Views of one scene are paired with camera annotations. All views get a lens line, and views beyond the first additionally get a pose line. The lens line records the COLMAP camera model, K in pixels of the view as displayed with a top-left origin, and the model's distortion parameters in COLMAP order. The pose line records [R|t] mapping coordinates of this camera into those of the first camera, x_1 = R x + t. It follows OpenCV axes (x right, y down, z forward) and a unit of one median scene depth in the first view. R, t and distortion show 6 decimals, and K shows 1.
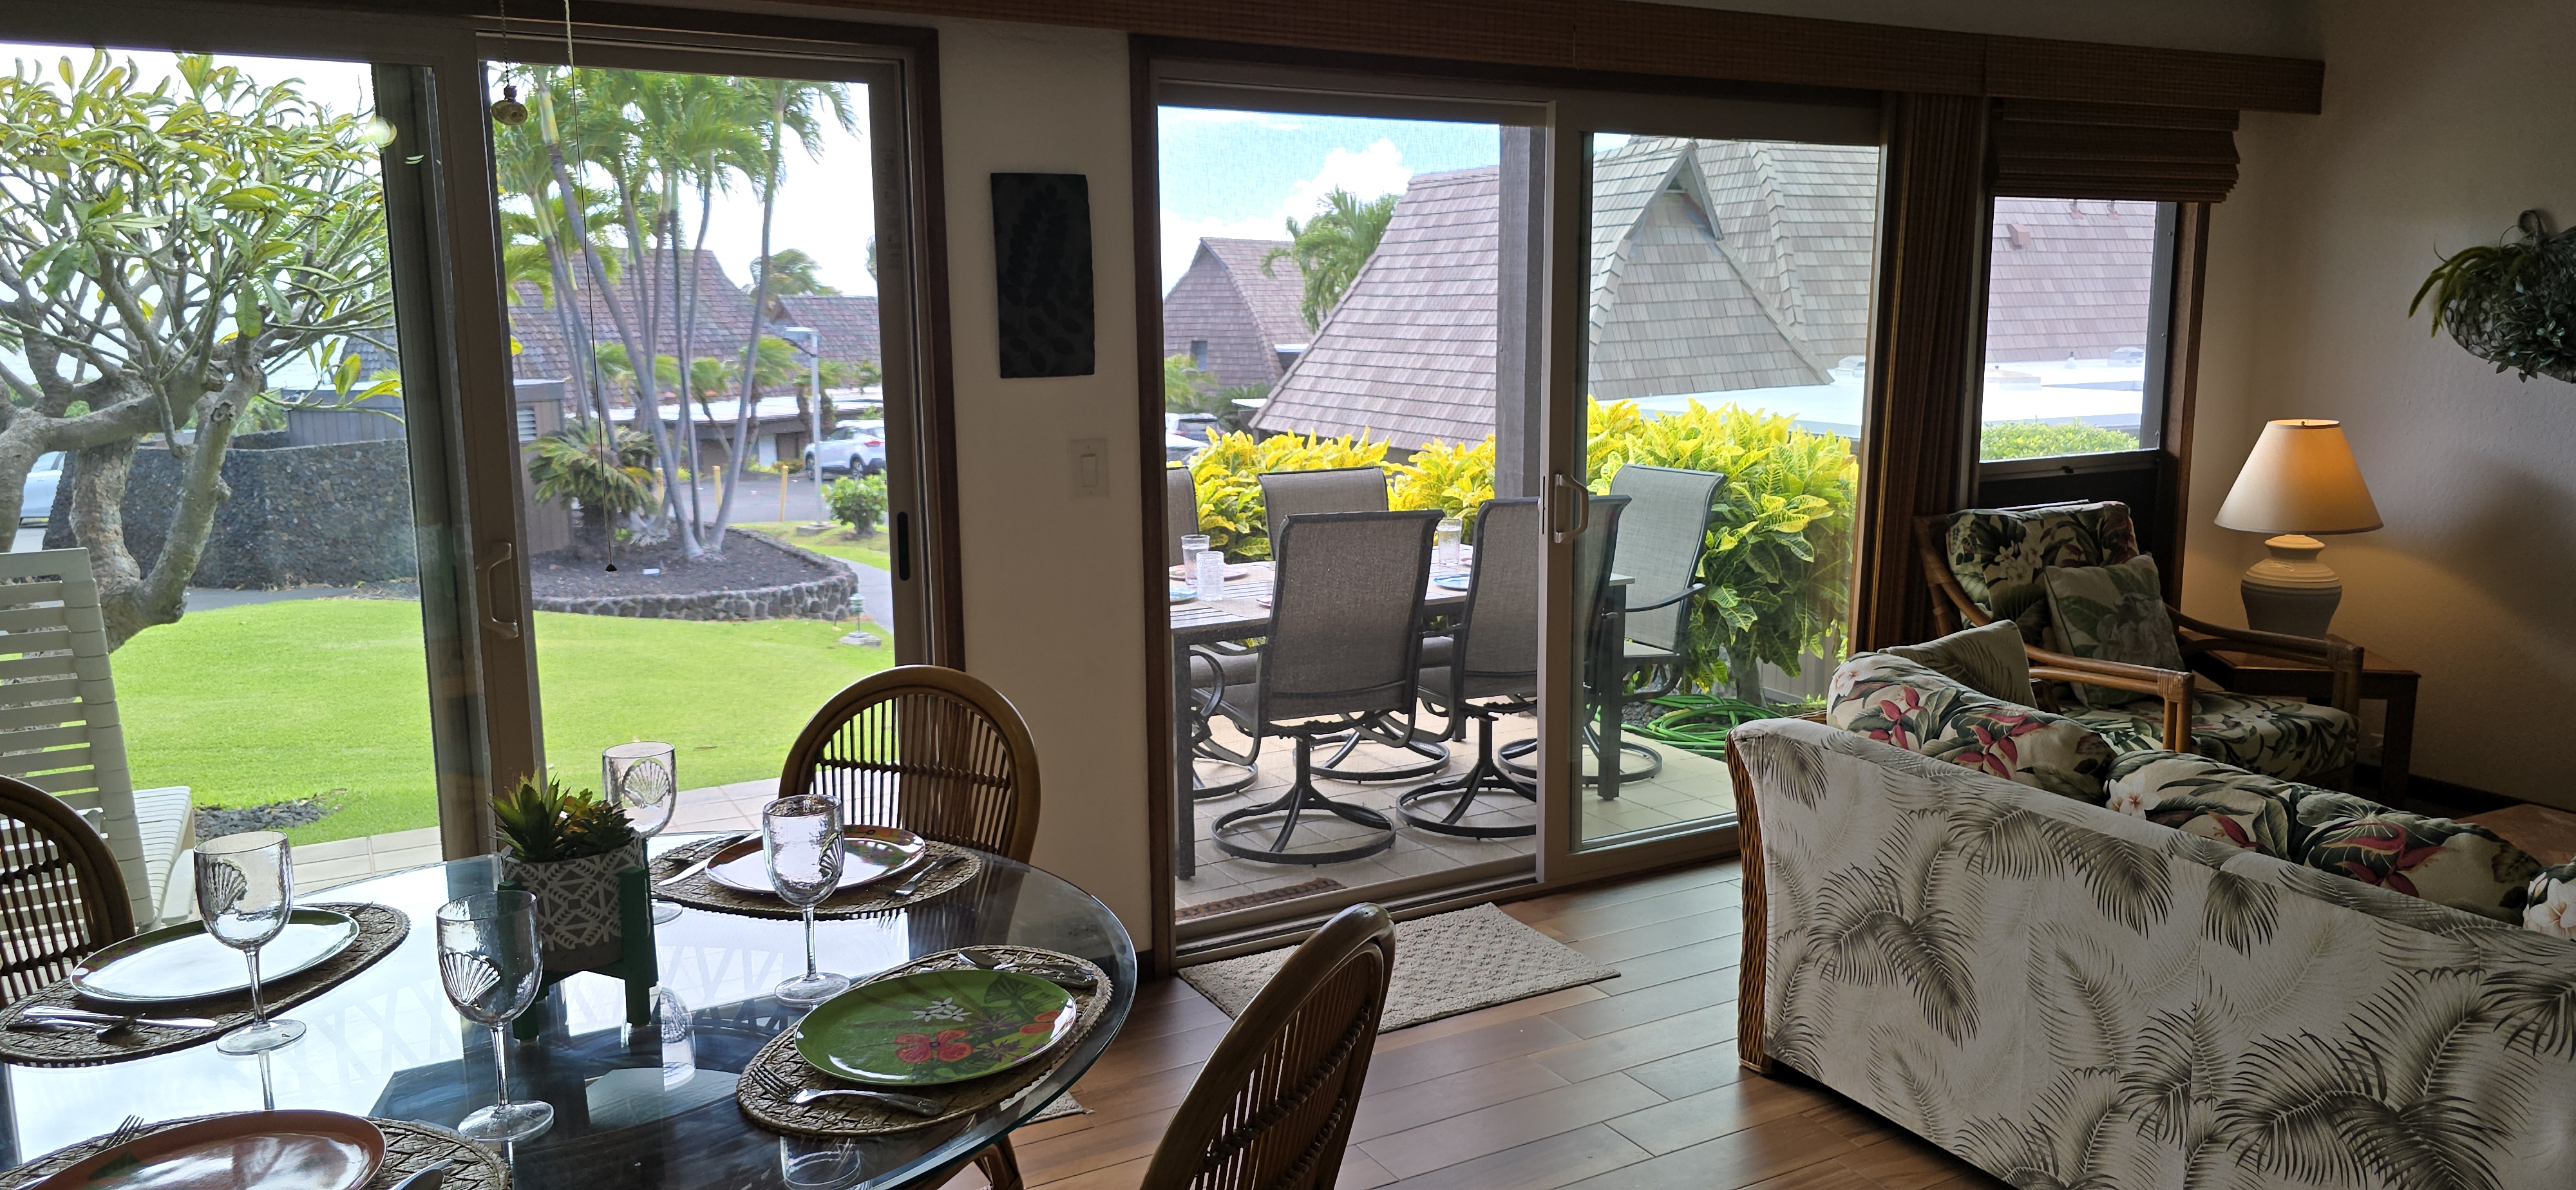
lens RADIAL K [[1718.3, 0, 1288.0], [0, 1718.3, 595.0], [0, 0, 1]] dist [0.050750, -0.060983]
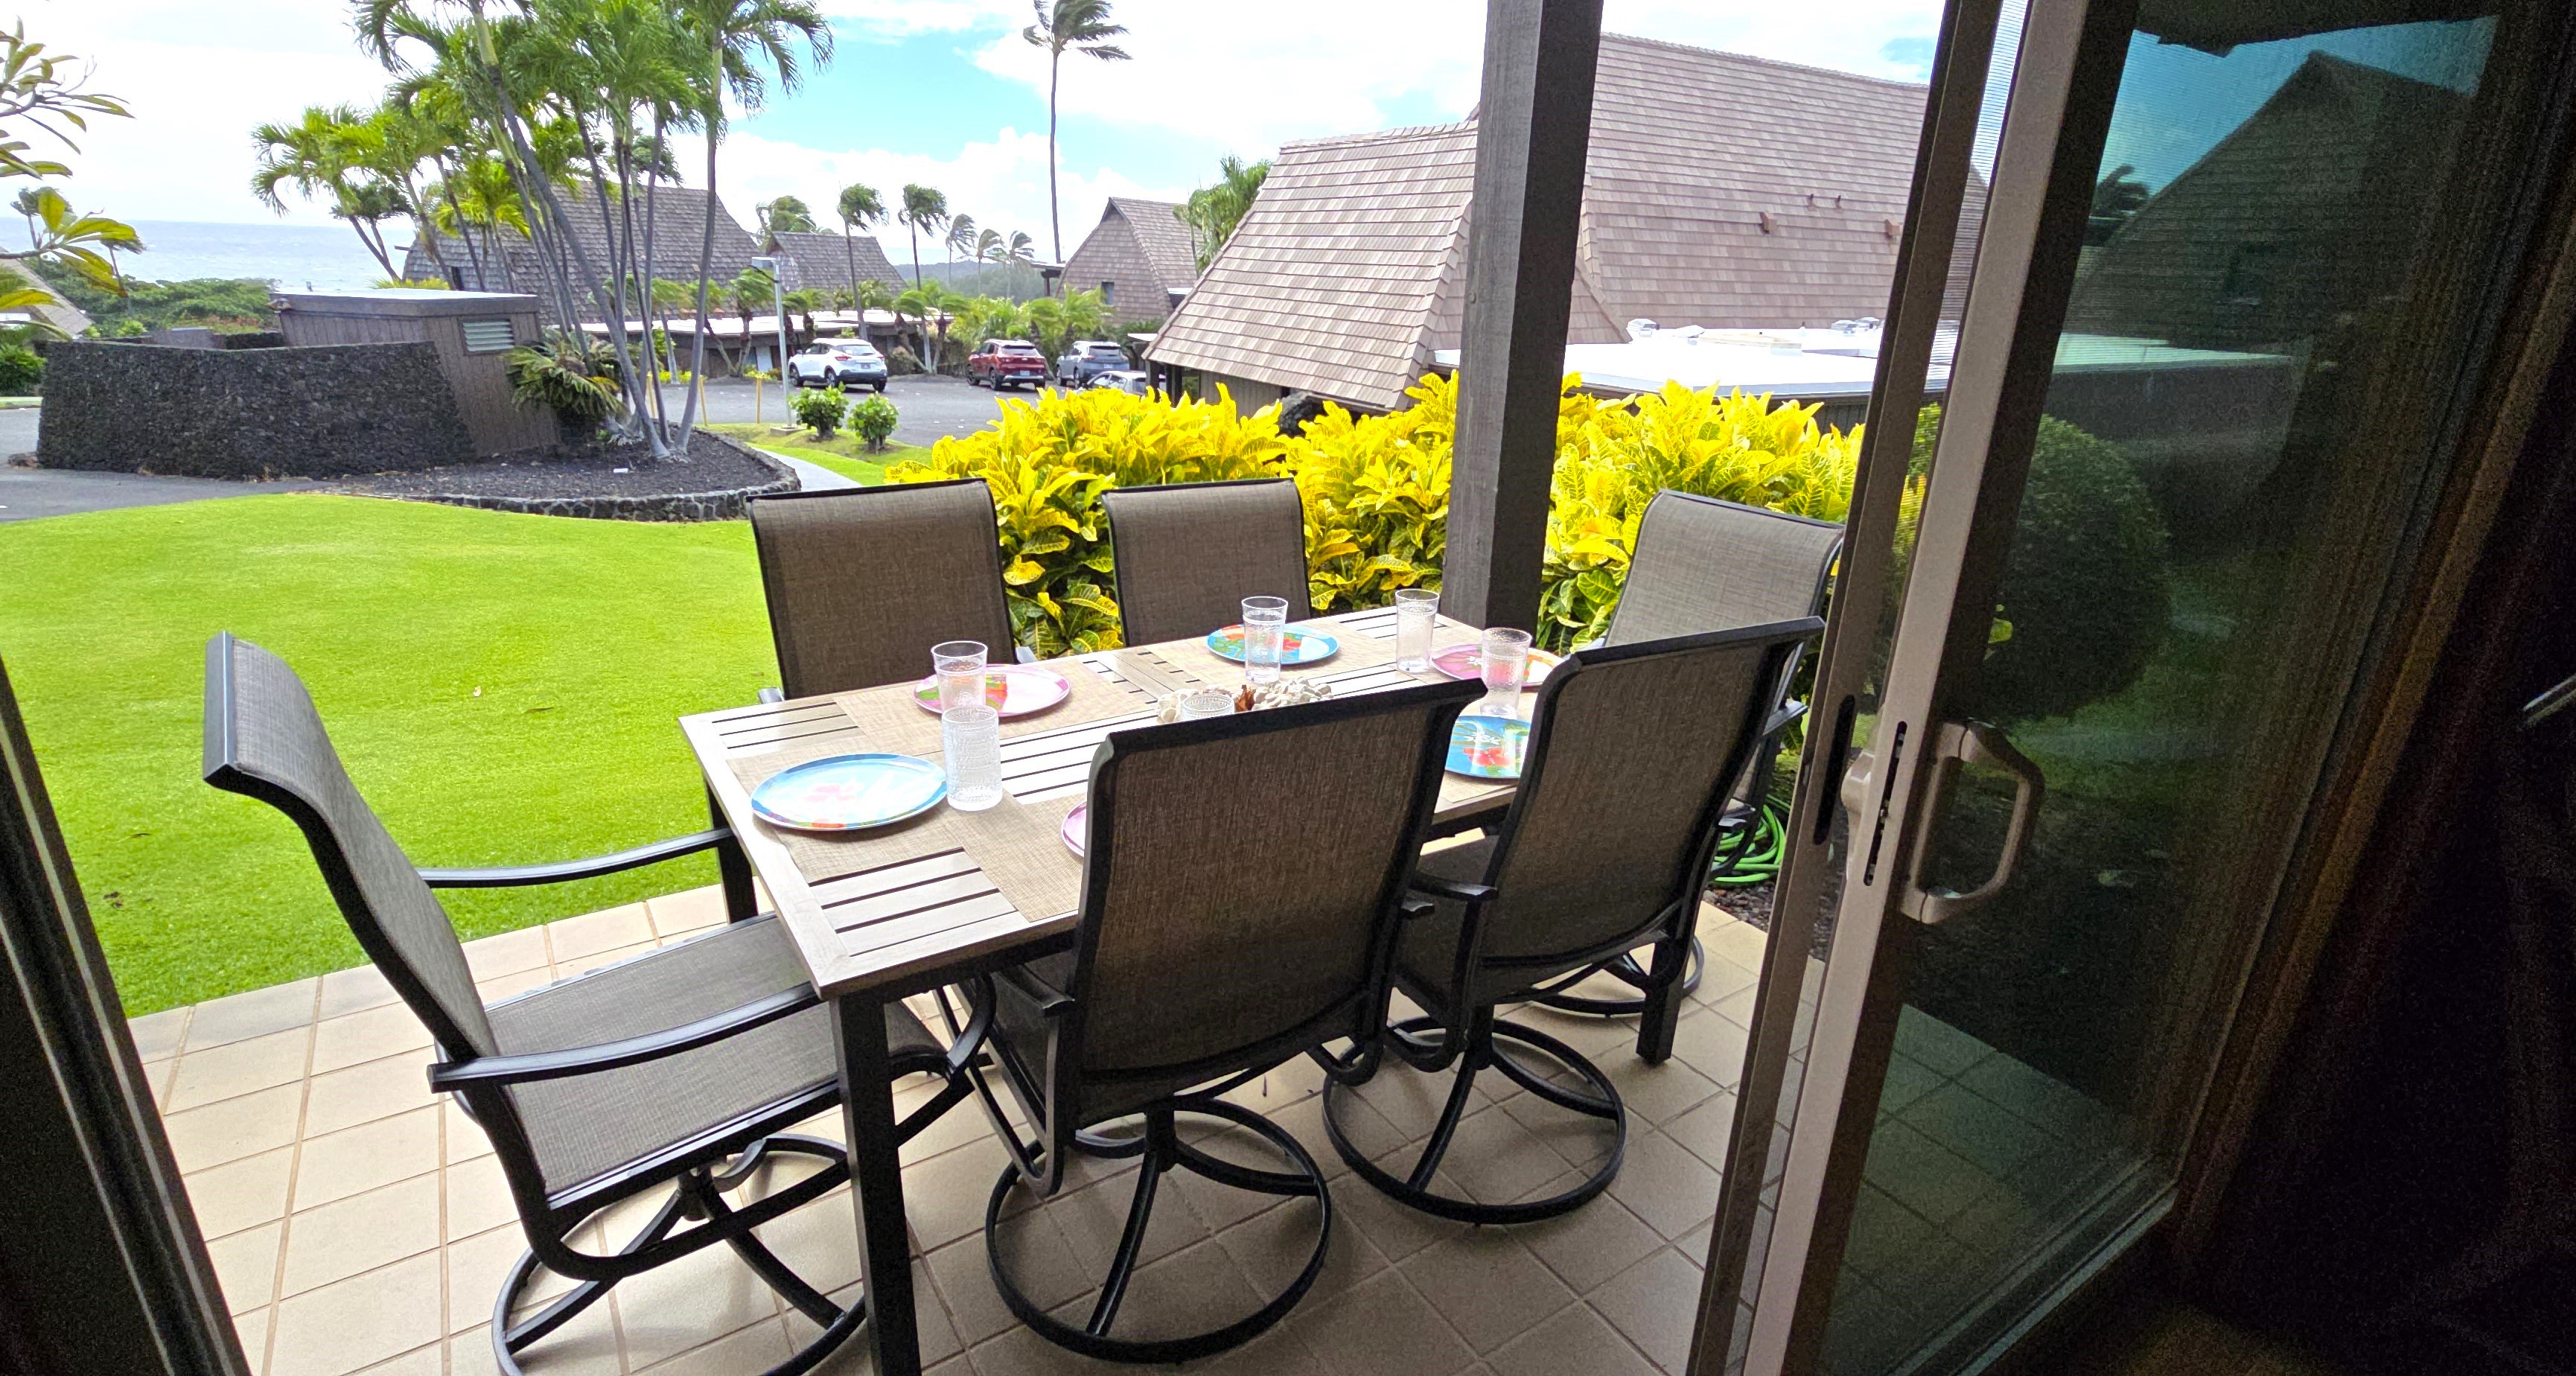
lens RADIAL K [[1197.3, 0, 1287.3], [0, 1197.3, 704.2], [0, 0, 1]] dist [-0.018421, 0.021364]
pose [[0.995589, 0.010006, 0.093288, 0.002811], [-0.027274, 0.982224, 0.185723, -0.020542], [-0.089772, -0.187448, 0.978164, 0.148461]]
